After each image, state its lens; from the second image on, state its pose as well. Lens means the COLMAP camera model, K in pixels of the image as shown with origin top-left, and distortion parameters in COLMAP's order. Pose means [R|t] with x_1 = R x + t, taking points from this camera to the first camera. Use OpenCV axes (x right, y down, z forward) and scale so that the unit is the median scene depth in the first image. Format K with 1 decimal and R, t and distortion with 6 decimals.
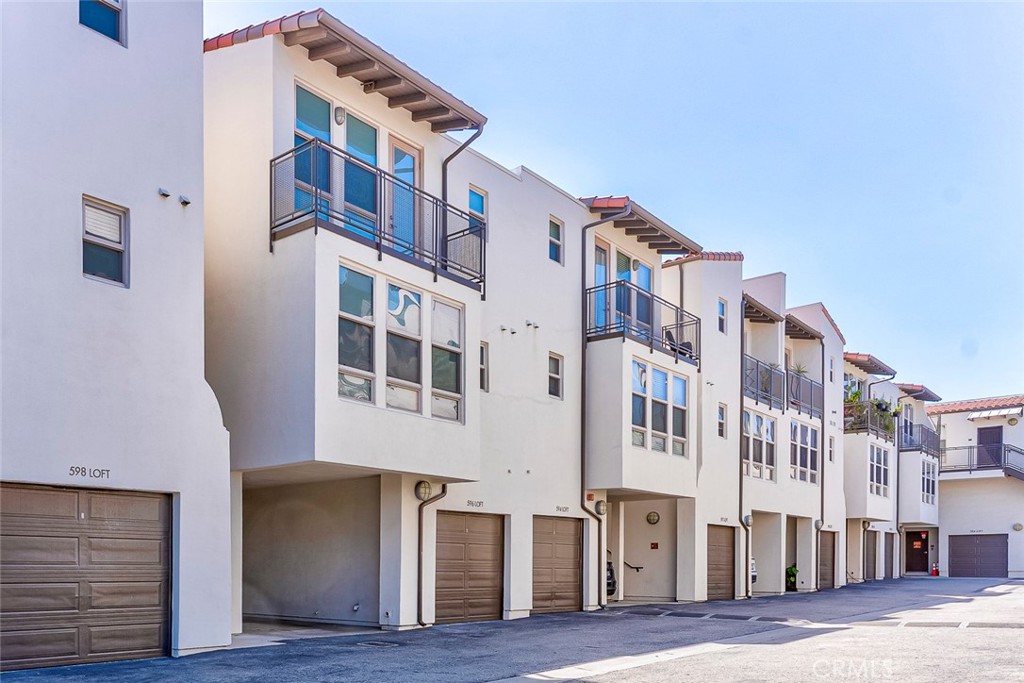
lens RADIAL K [[742.4, 0, 514.2], [0, 742.4, 364.3], [0, 0, 1]] dist [0.016662, 0.004700]
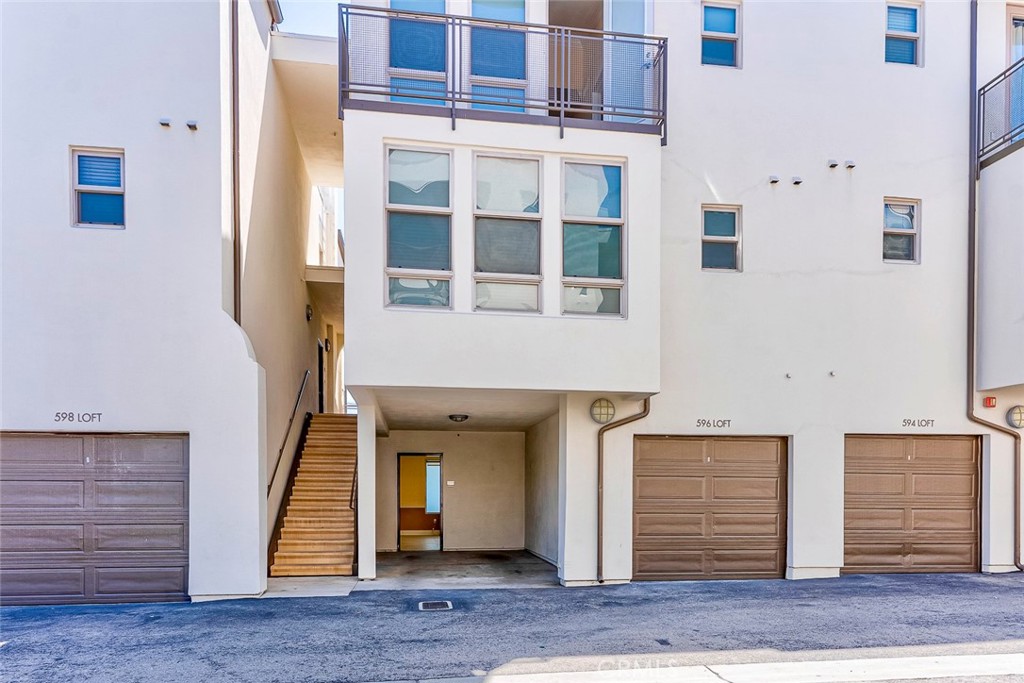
lens RADIAL K [[742.4, 0, 514.2], [0, 742.4, 364.3], [0, 0, 1]] dist [0.016662, 0.004700]
pose [[0.761992, -0.114449, -0.637393, 0.318615], [0.169660, 0.985161, 0.025932, 0.089794], [0.624967, -0.127900, 0.770102, 0.365846]]
